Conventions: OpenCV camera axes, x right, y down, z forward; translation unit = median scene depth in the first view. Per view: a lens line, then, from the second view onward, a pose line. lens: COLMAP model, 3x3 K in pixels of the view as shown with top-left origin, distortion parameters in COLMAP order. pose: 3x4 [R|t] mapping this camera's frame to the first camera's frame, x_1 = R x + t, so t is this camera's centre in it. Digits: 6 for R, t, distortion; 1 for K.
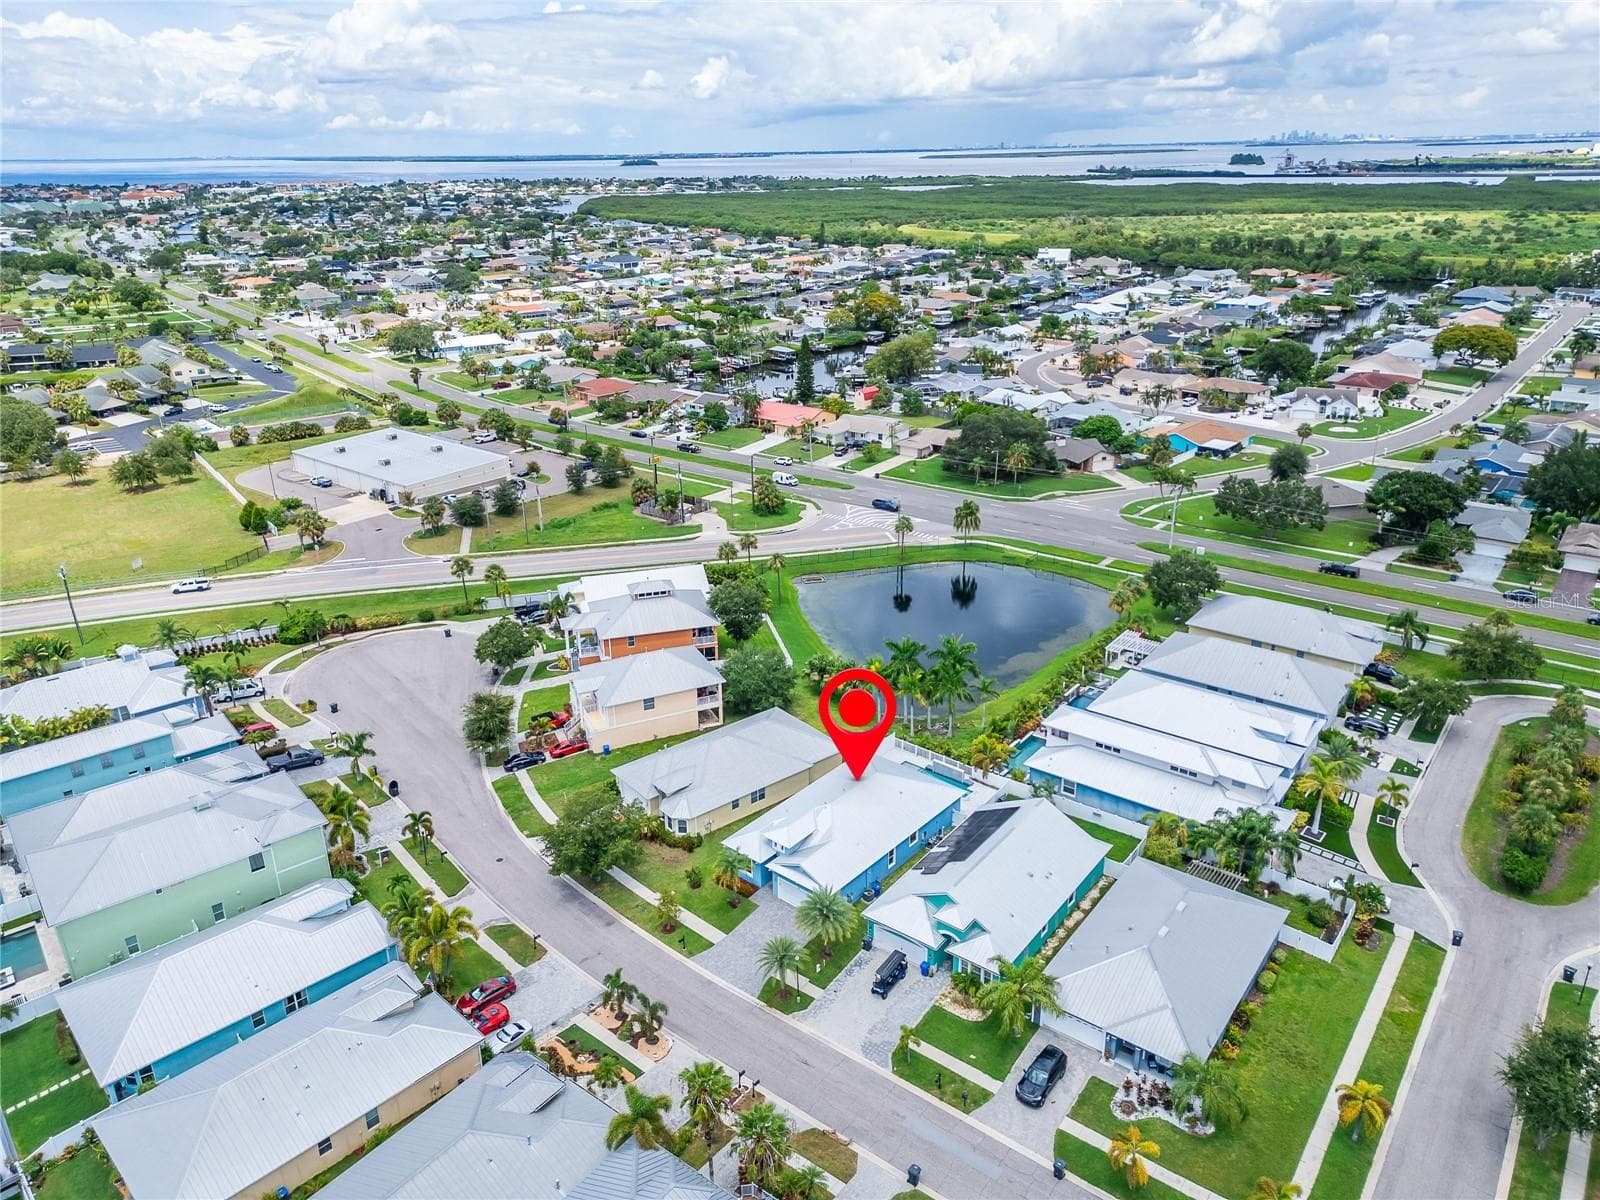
lens RADIAL K [[1108.4, 0, 795.2], [0, 1108.4, 605.6], [0, 0, 1]] dist [0.092840, -0.109854]
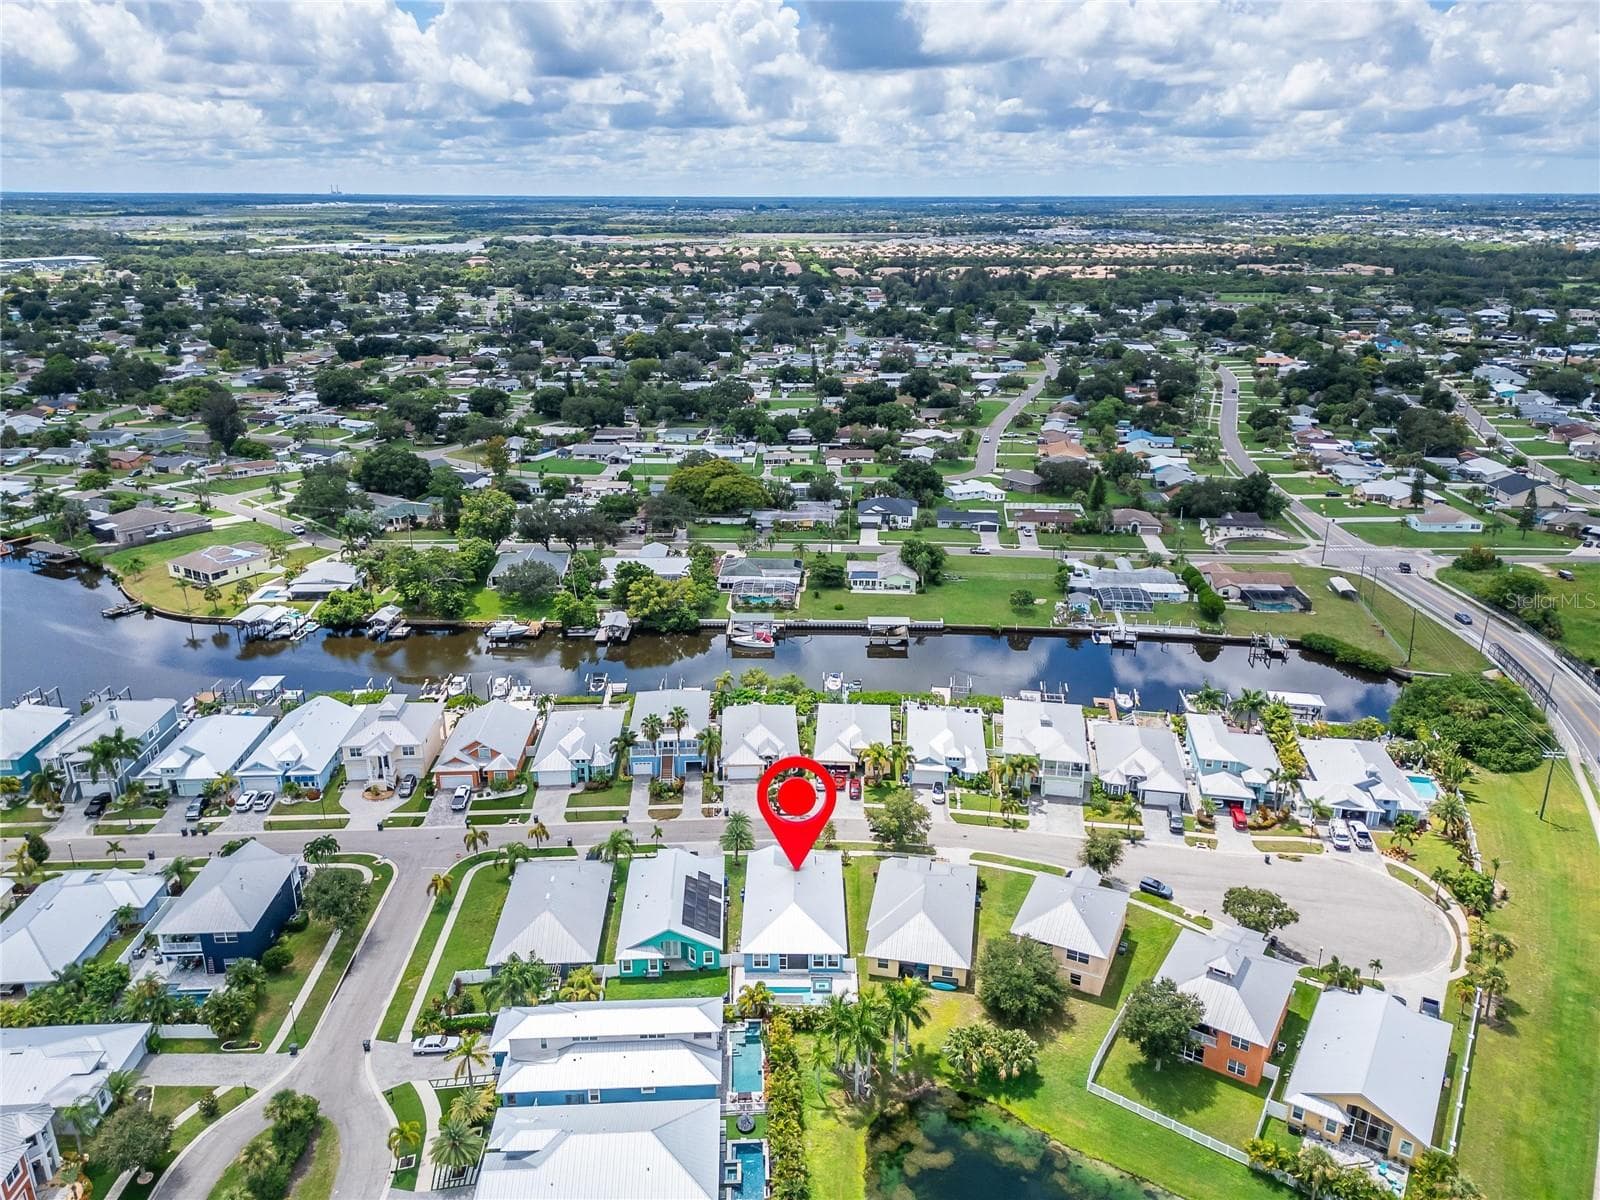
lens RADIAL K [[1123.7, 0, 794.6], [0, 1123.7, 595.8], [0, 0, 1]] dist [0.091135, -0.096111]
pose [[-0.763860, 0.225599, -0.604668, 0.820144], [-0.232760, 0.777559, 0.584144, -0.927077], [0.601948, 0.586947, -0.541436, 1.575599]]
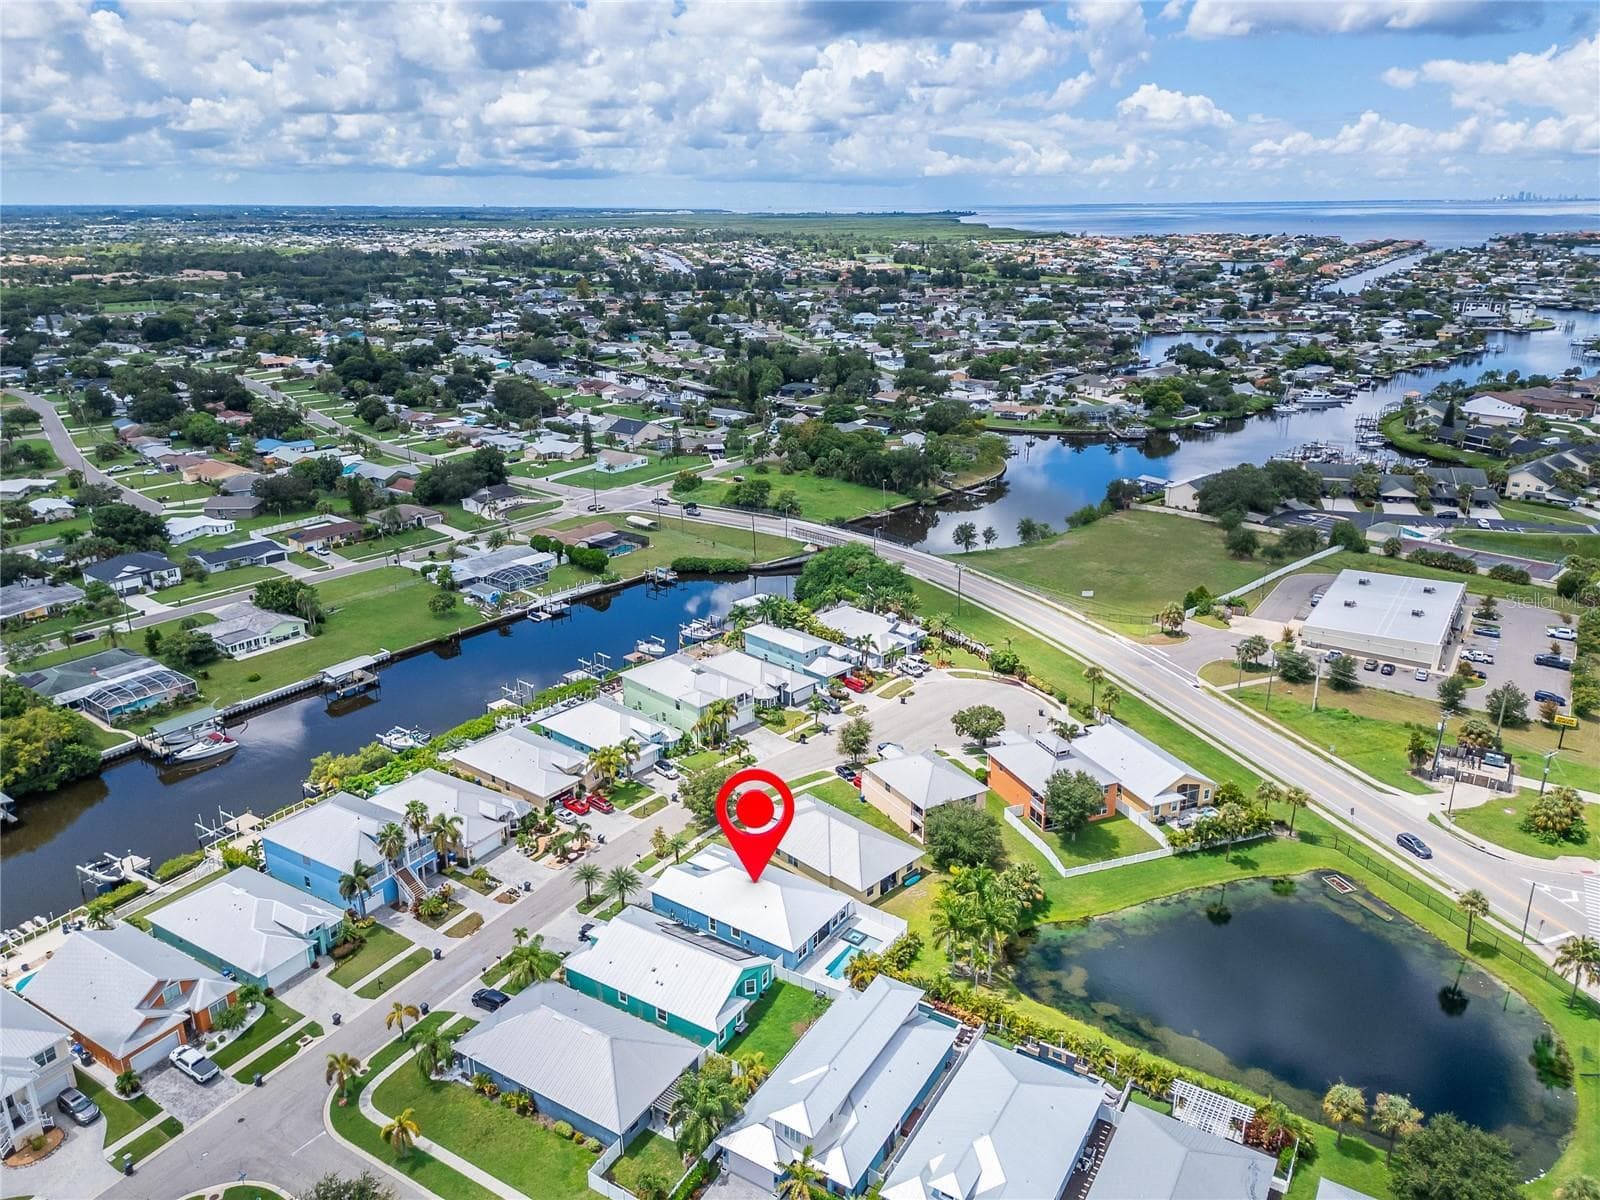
lens RADIAL K [[1108.4, 0, 795.2], [0, 1108.4, 605.6], [0, 0, 1]] dist [0.092840, -0.109854]
pose [[0.103196, 0.346027, -0.932532, 1.173891], [-0.372058, 0.882907, 0.286441, -0.507649], [0.922455, 0.317397, 0.219855, 0.683689]]
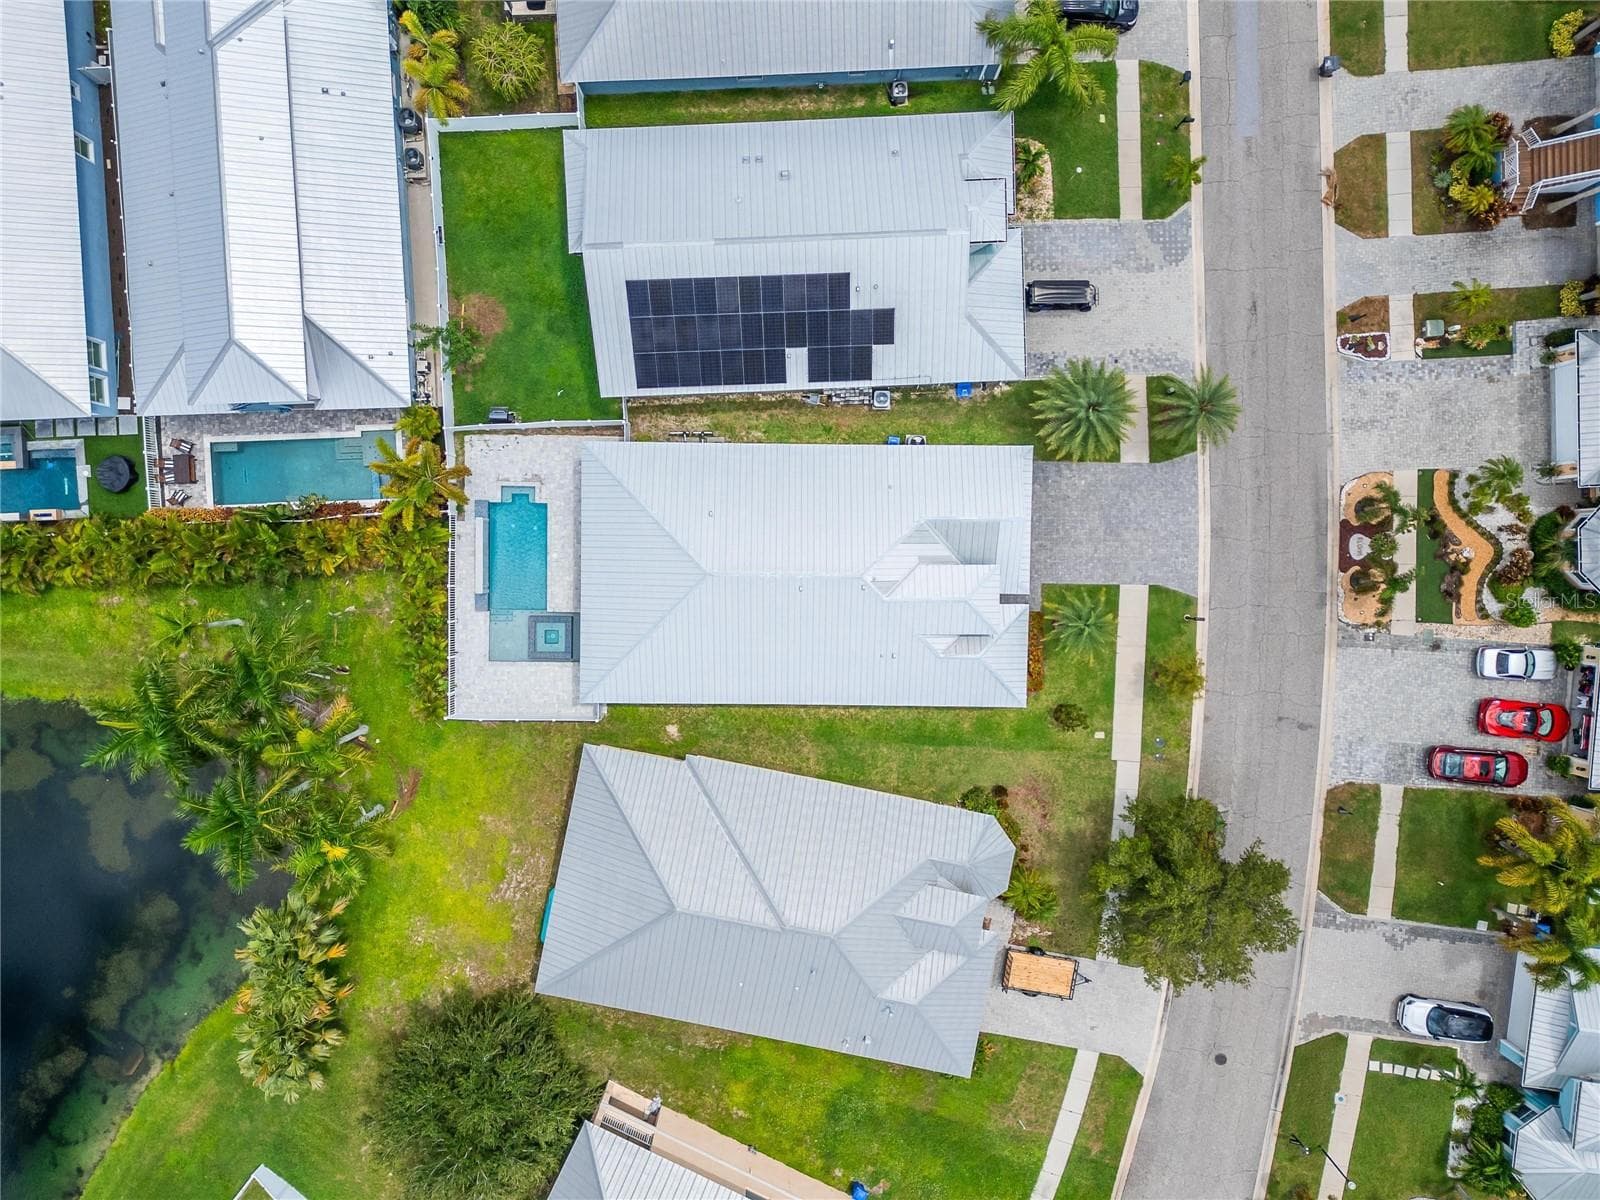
lens RADIAL K [[1123.7, 0, 794.6], [0, 1123.7, 595.8], [0, 0, 1]] dist [0.091135, -0.096111]
pose [[-0.646355, -0.762976, -0.009620, 0.052426], [0.279645, -0.248594, 0.927362, -0.308573], [-0.709946, 0.596715, 0.374043, 0.843163]]
